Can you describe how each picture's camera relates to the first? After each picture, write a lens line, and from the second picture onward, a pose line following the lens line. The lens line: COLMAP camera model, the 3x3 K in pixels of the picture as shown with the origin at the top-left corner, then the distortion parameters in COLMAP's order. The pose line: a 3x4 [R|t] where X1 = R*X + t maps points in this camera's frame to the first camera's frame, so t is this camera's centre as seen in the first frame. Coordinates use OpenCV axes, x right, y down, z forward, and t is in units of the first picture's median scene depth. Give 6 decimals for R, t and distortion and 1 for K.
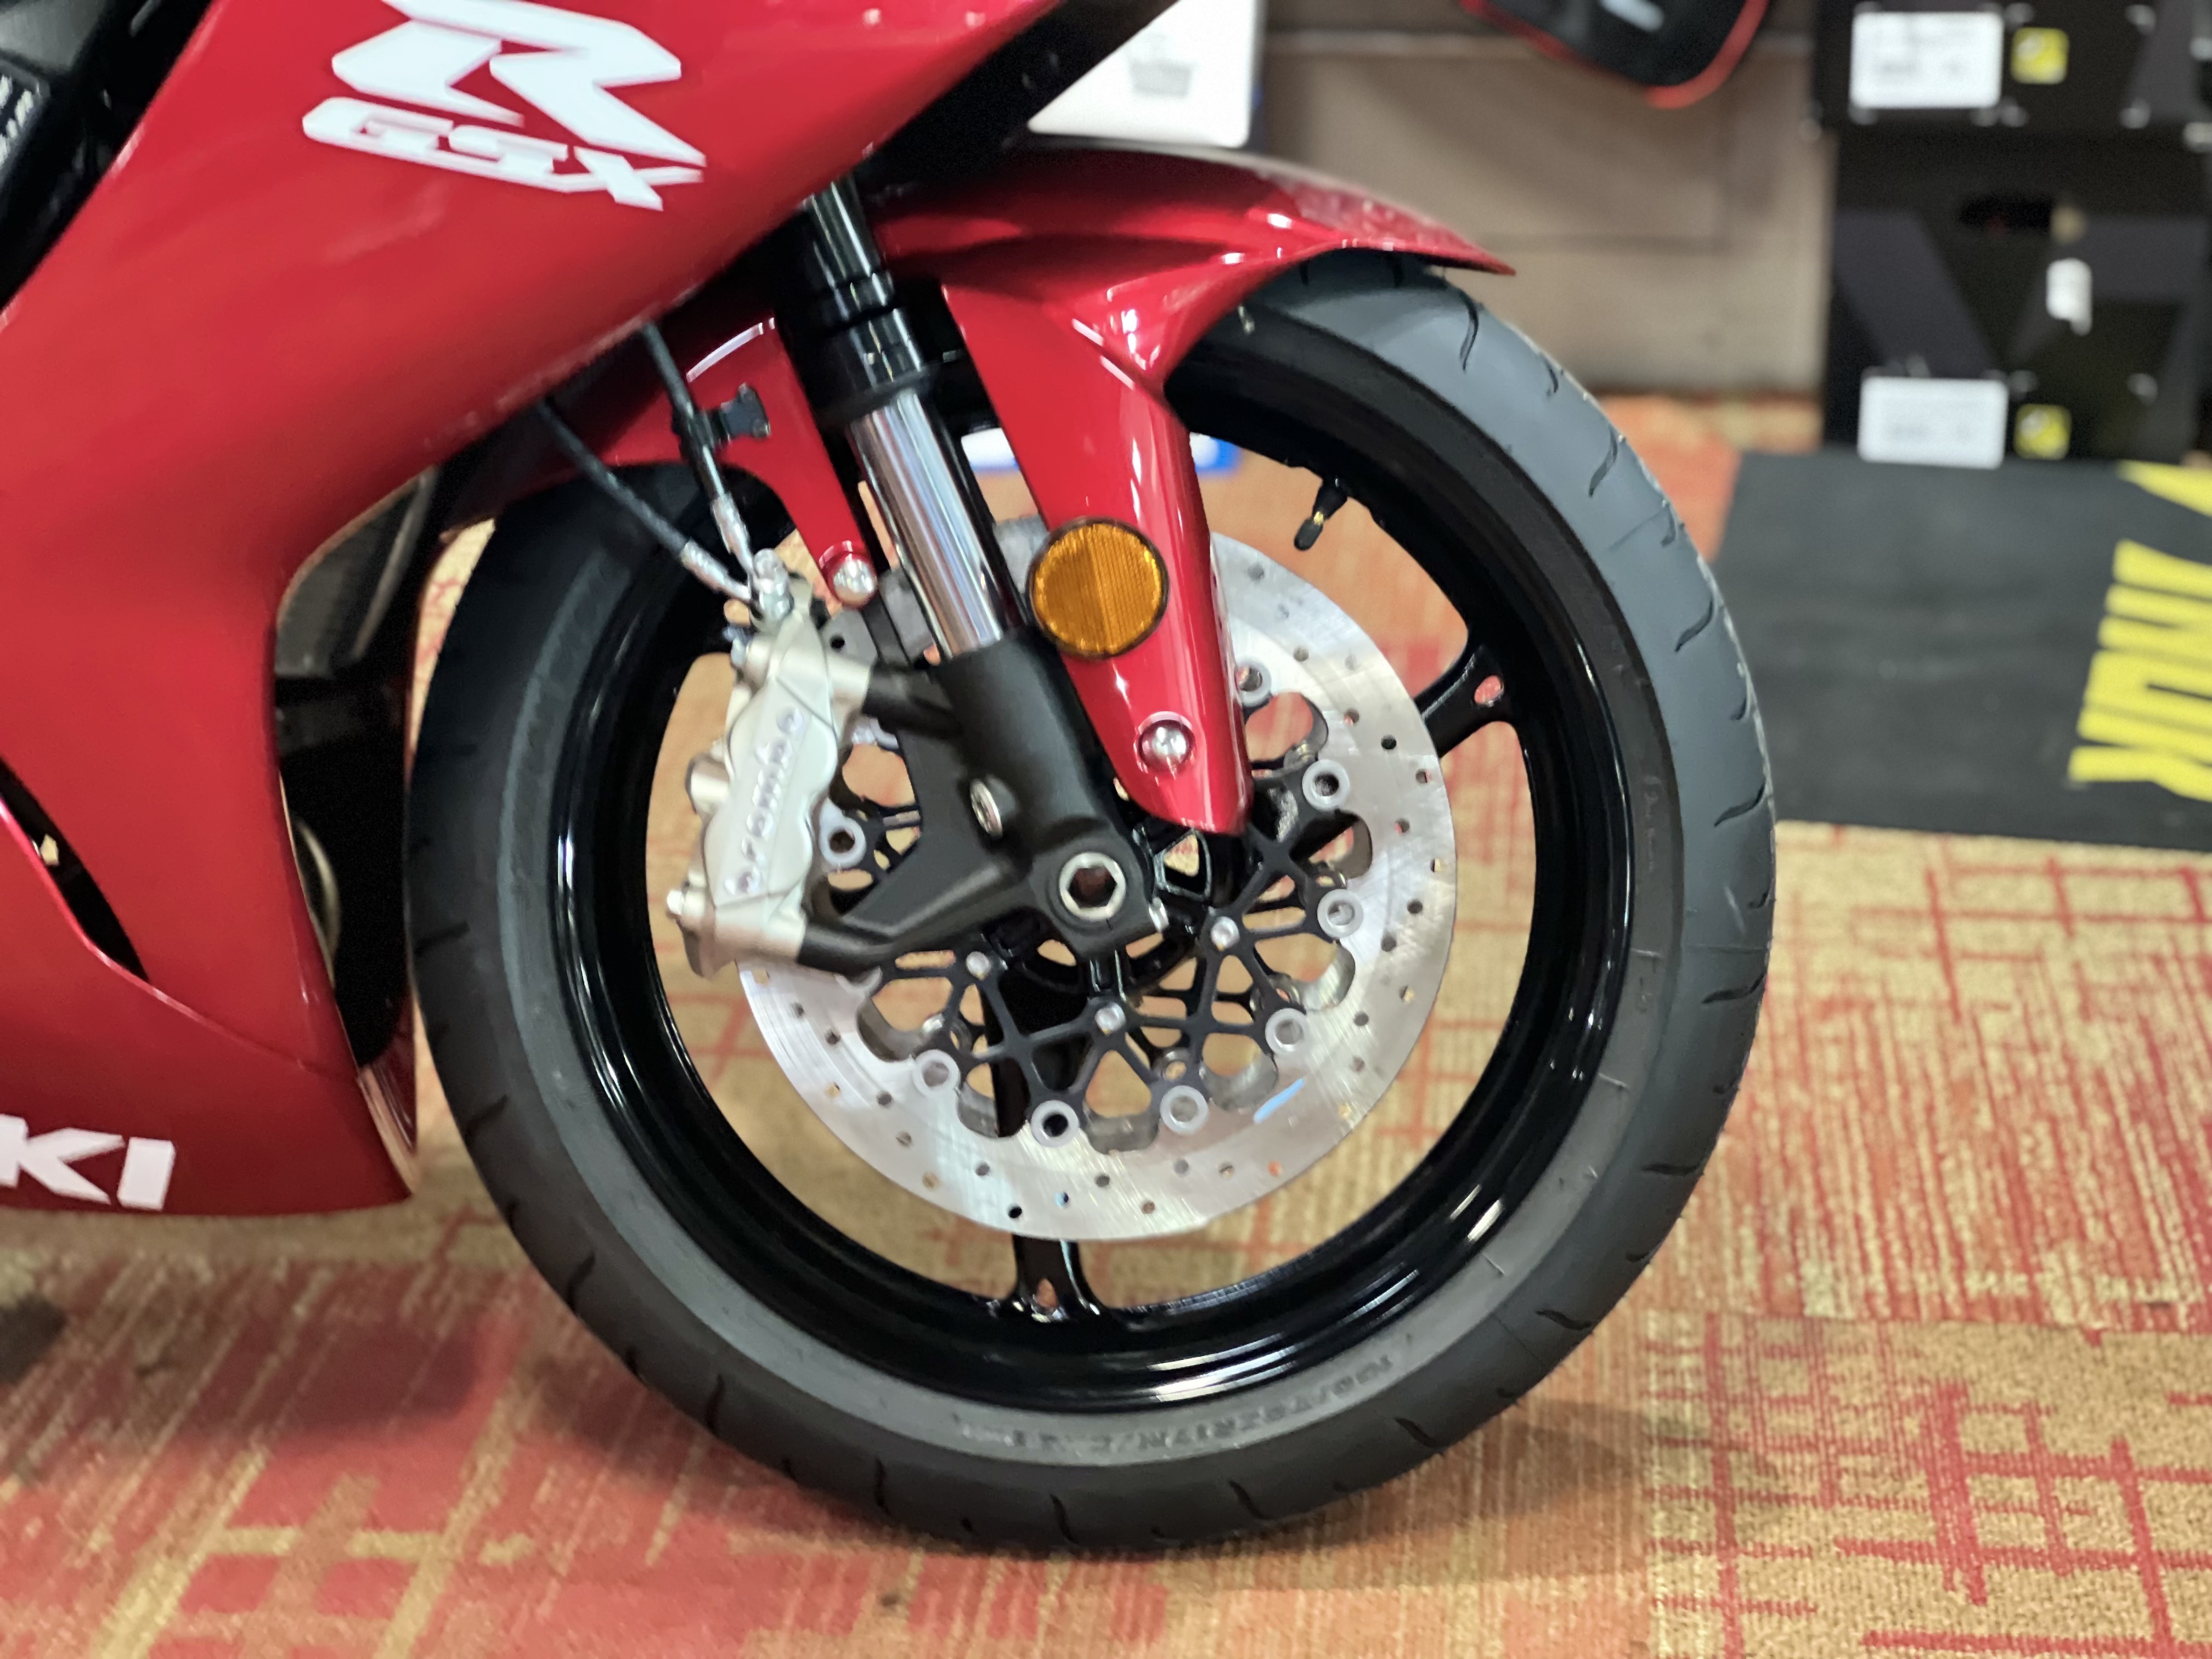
lens RADIAL K [[4935.2, 0, 1130.9], [0, 4935.2, 762.0], [0, 0, 1]] dist [0.182536, 0.000000]
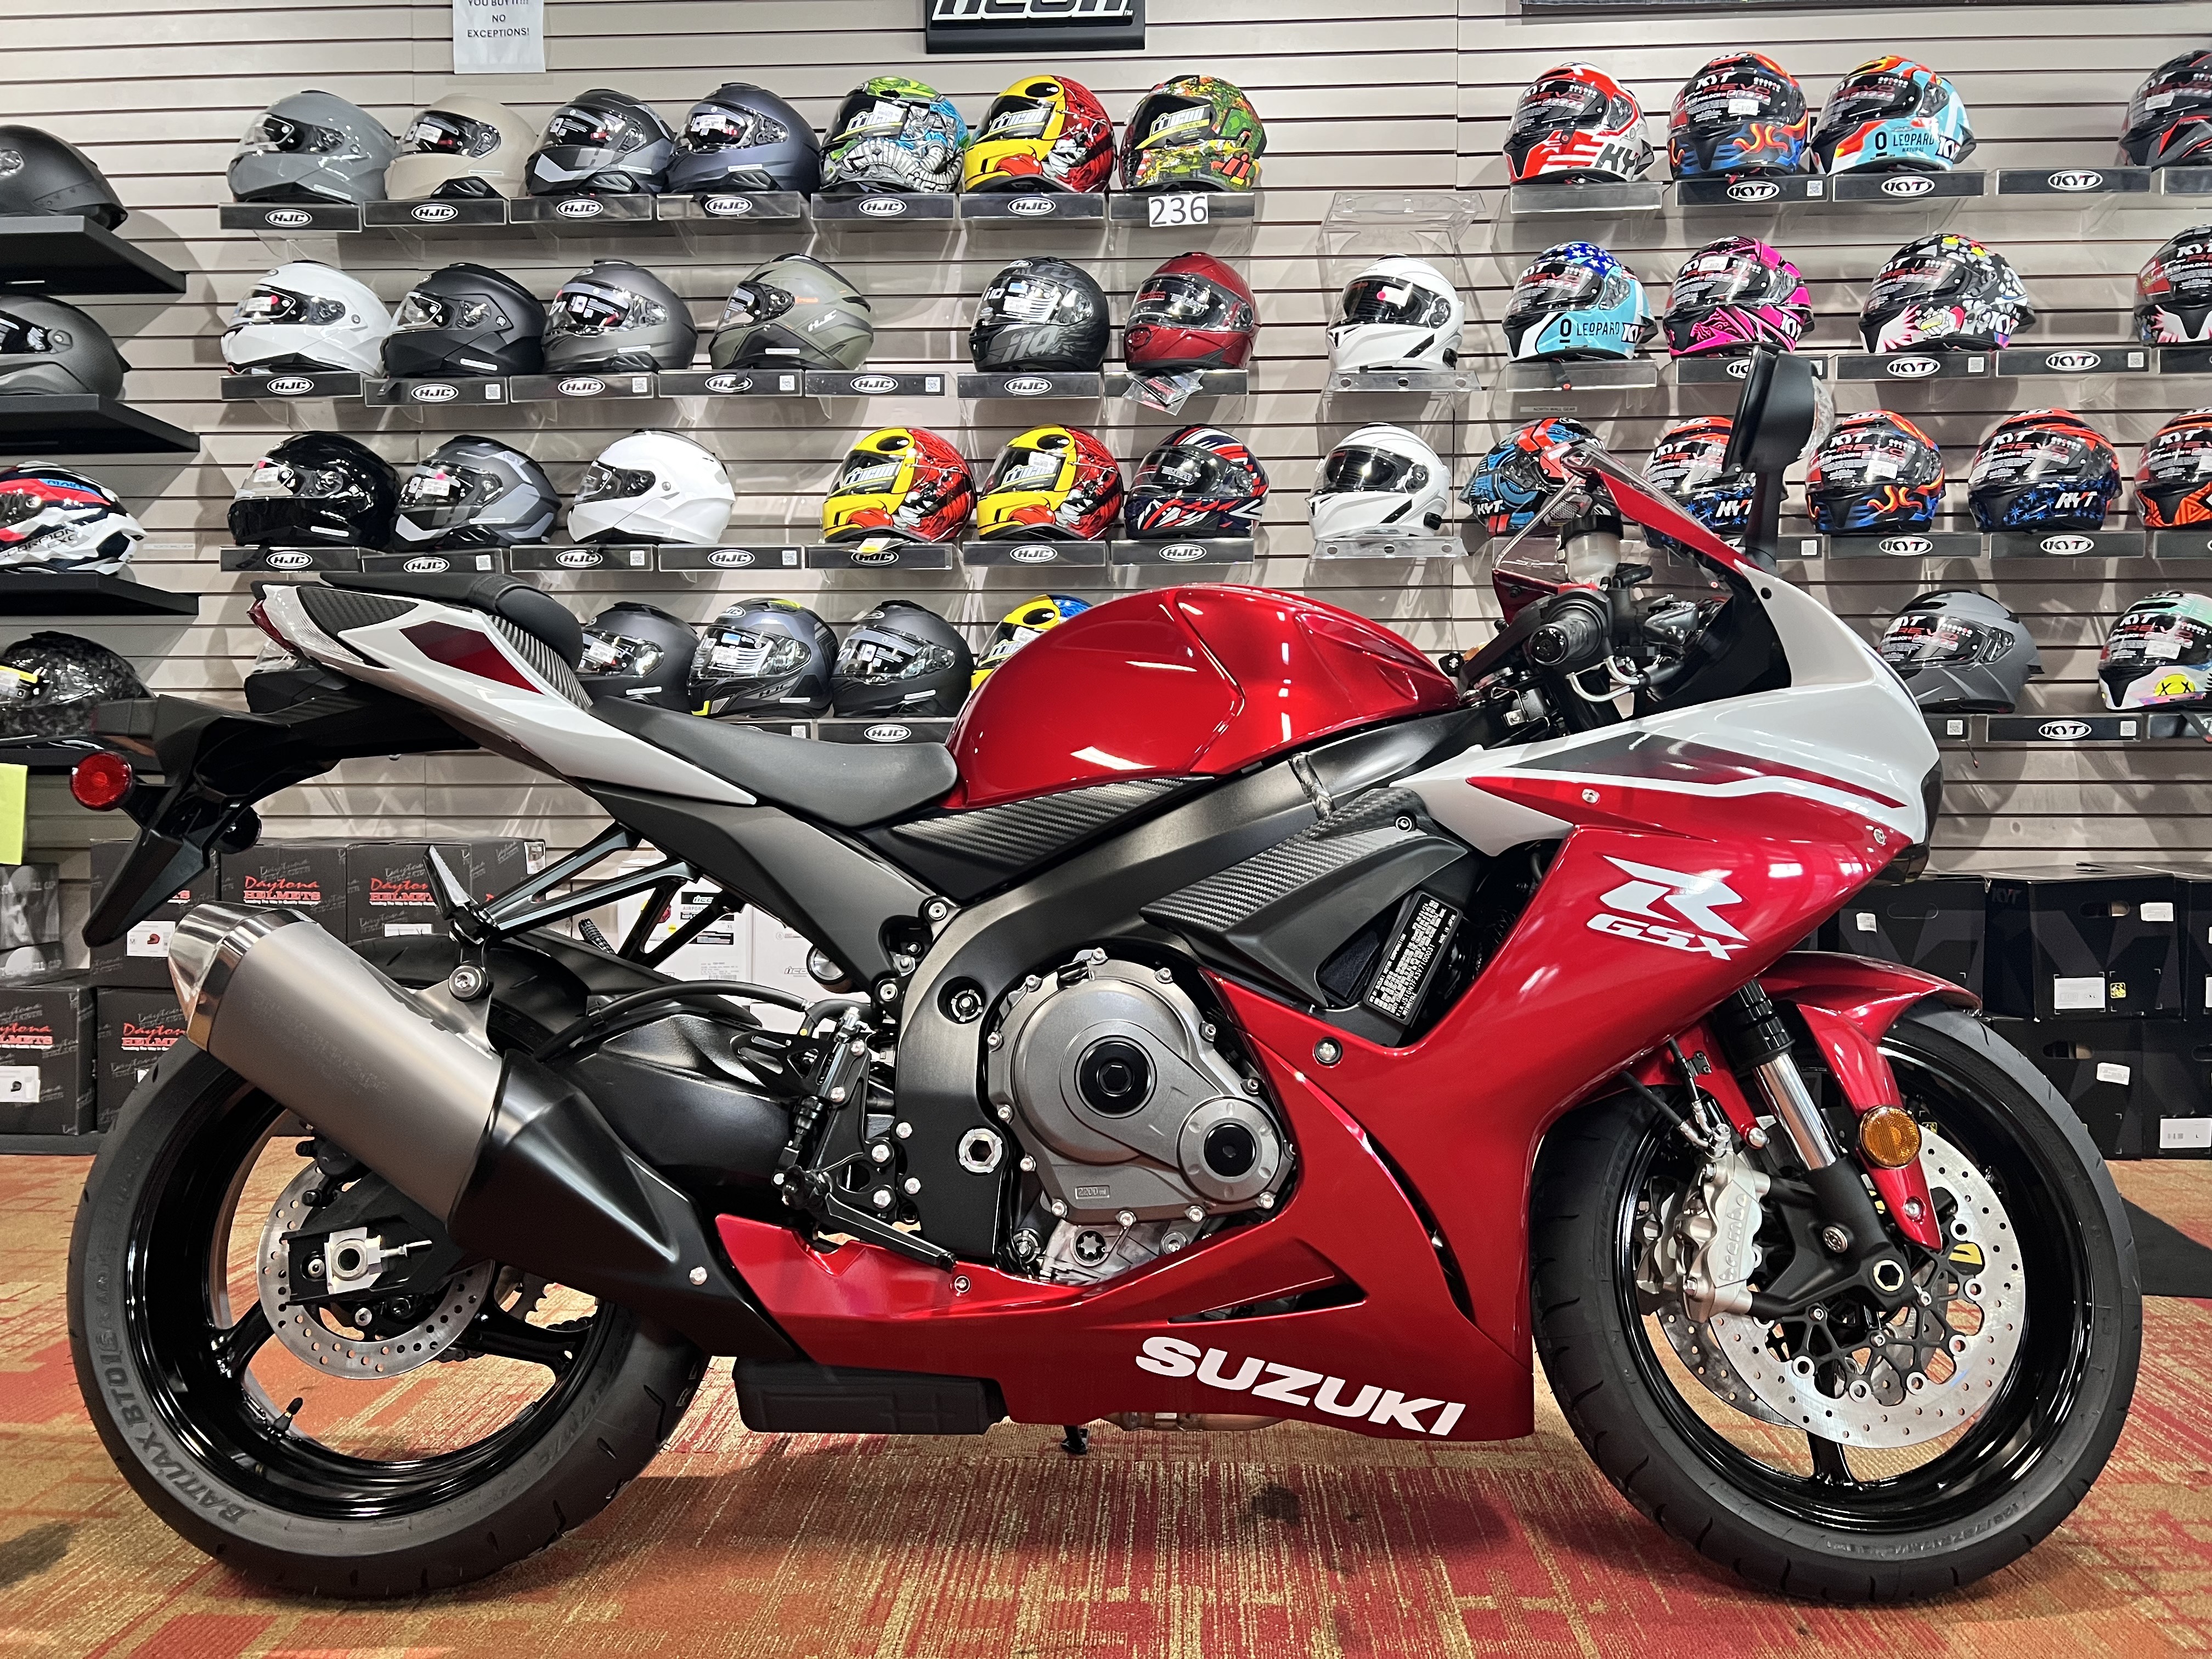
lens RADIAL K [[1666.7, 0, 1115.6], [0, 1666.7, 839.5], [0, 0, 1]] dist [0.063680, -0.070291]
pose [[0.998851, -0.001035, 0.047914, -0.373824], [0.013654, 0.964479, -0.263806, 0.030267], [-0.045939, 0.264157, 0.963385, 0.233130]]
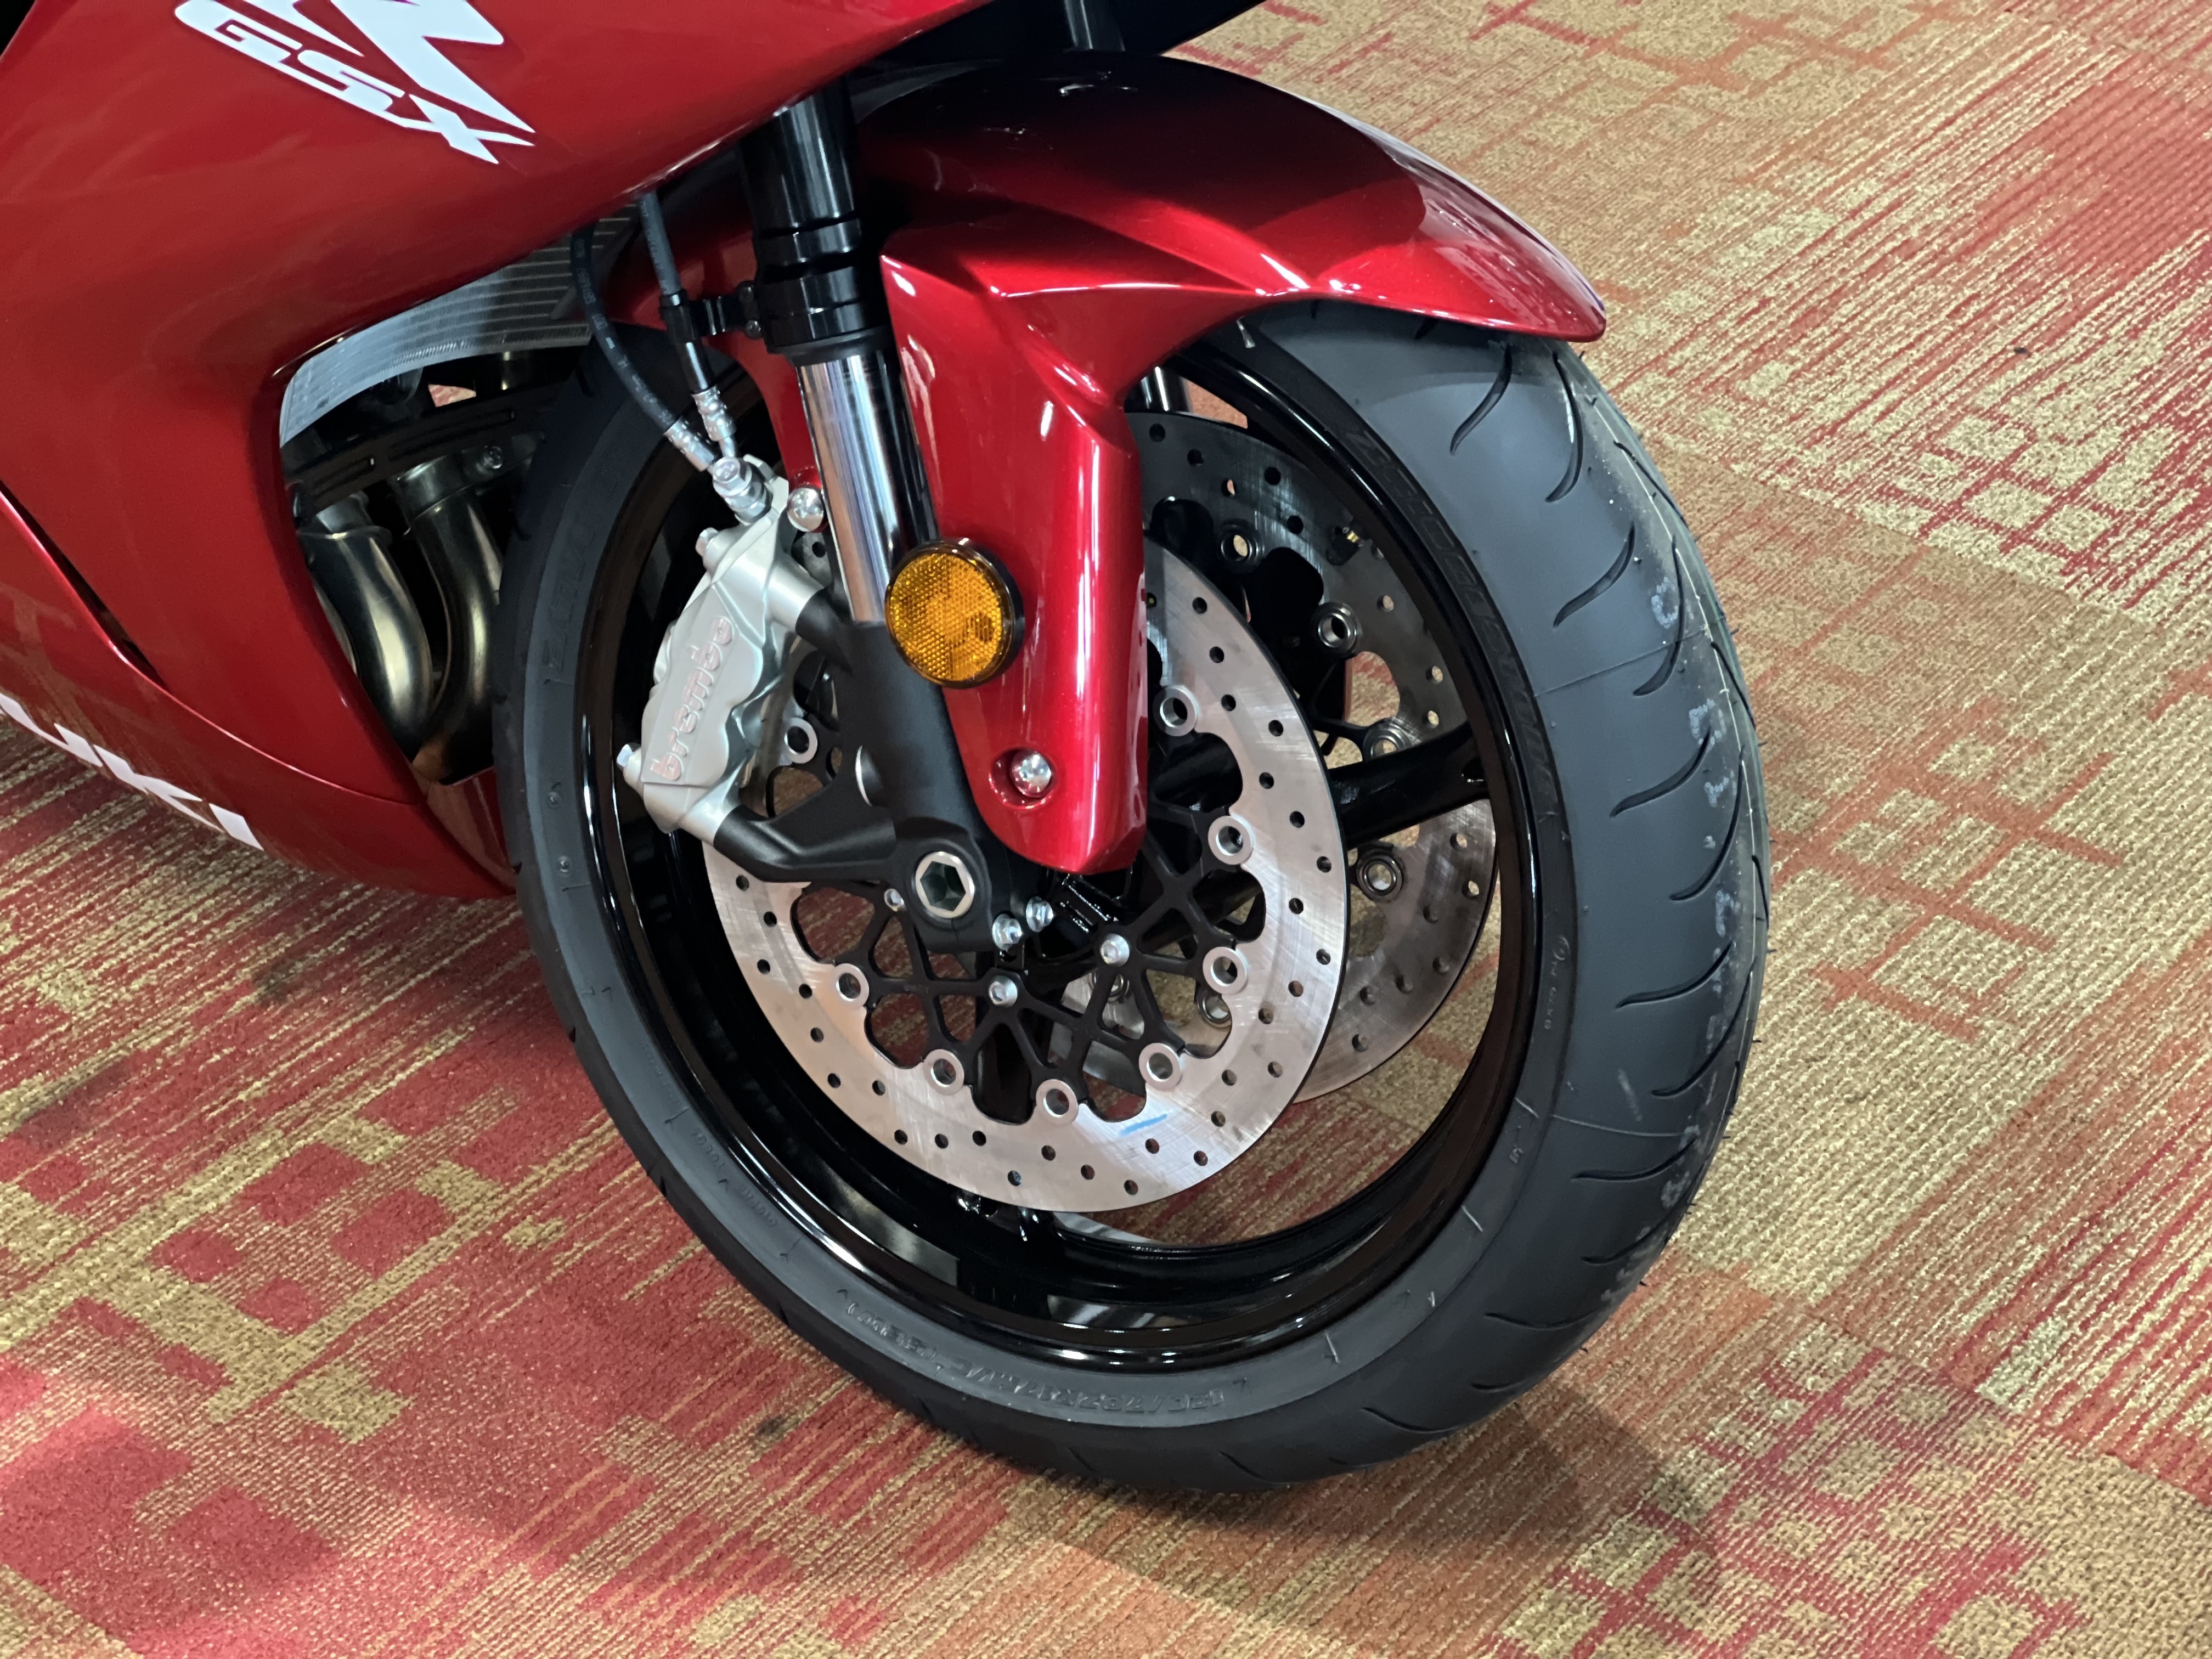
lens RADIAL K [[4935.2, 0, 1088.9], [0, 4935.2, 812.6], [0, 0, 1]] dist [0.182536, 0.000000]
pose [[0.841200, 0.308170, -0.444313, 0.423507], [-0.157226, 0.925596, 0.344313, -0.312429], [0.517361, -0.219779, 0.827064, 0.214109]]
